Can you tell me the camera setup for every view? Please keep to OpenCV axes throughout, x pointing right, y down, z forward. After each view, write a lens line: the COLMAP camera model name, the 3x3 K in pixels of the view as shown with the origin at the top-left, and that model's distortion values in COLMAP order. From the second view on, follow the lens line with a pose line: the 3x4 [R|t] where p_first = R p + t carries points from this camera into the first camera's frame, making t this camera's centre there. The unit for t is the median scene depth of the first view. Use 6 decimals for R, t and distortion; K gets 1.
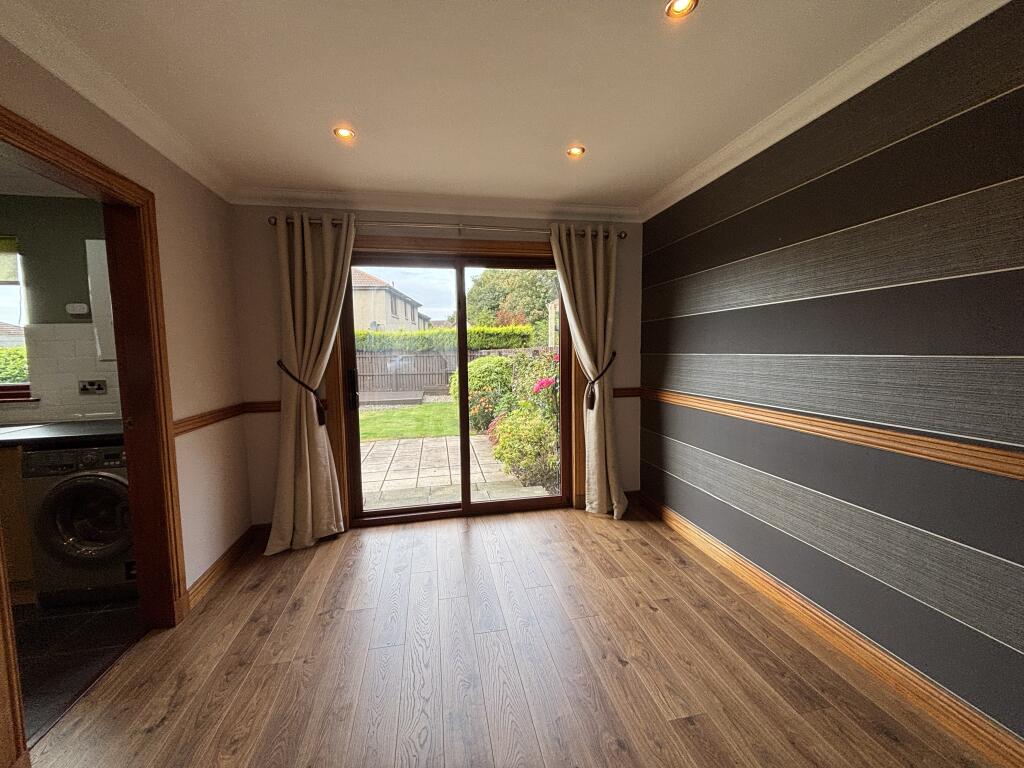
lens RADIAL K [[416.2, 0, 512.4], [0, 416.2, 379.5], [0, 0, 1]] dist [0.011822, -0.000469]
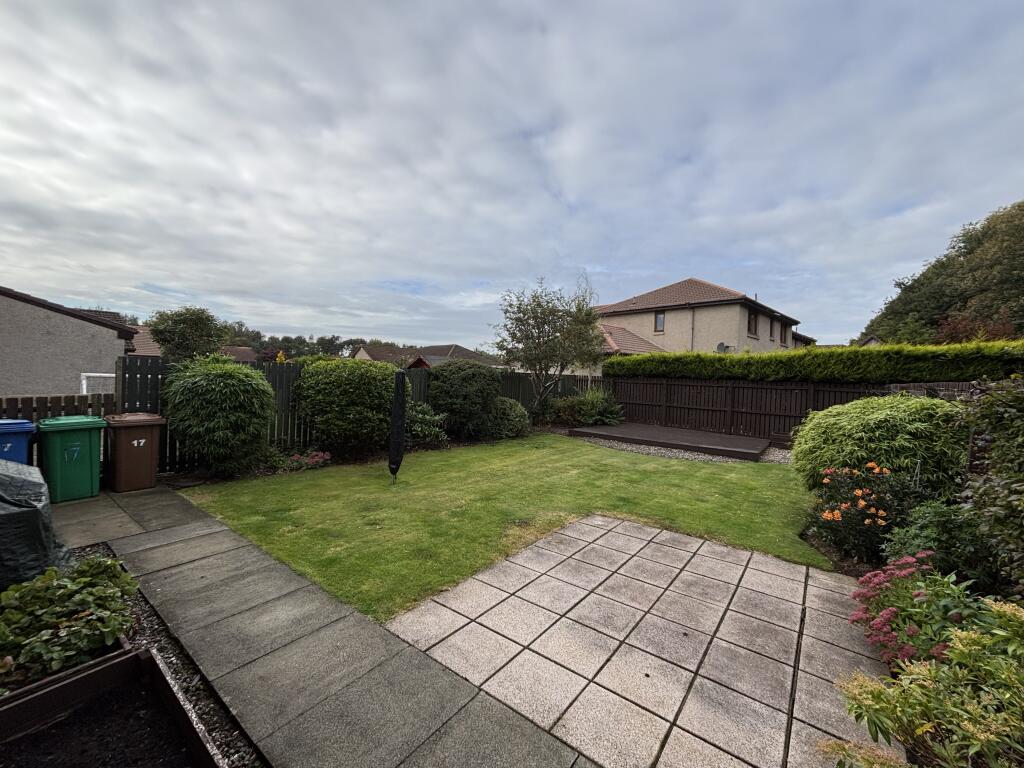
lens RADIAL K [[416.2, 0, 512.4], [0, 416.2, 379.5], [0, 0, 1]] dist [0.011822, -0.000469]
pose [[0.670488, 0.047277, -0.740412, 0.004269], [-0.096939, 0.994995, -0.024251, -0.022118], [0.735560, 0.088035, 0.671715, 0.392584]]
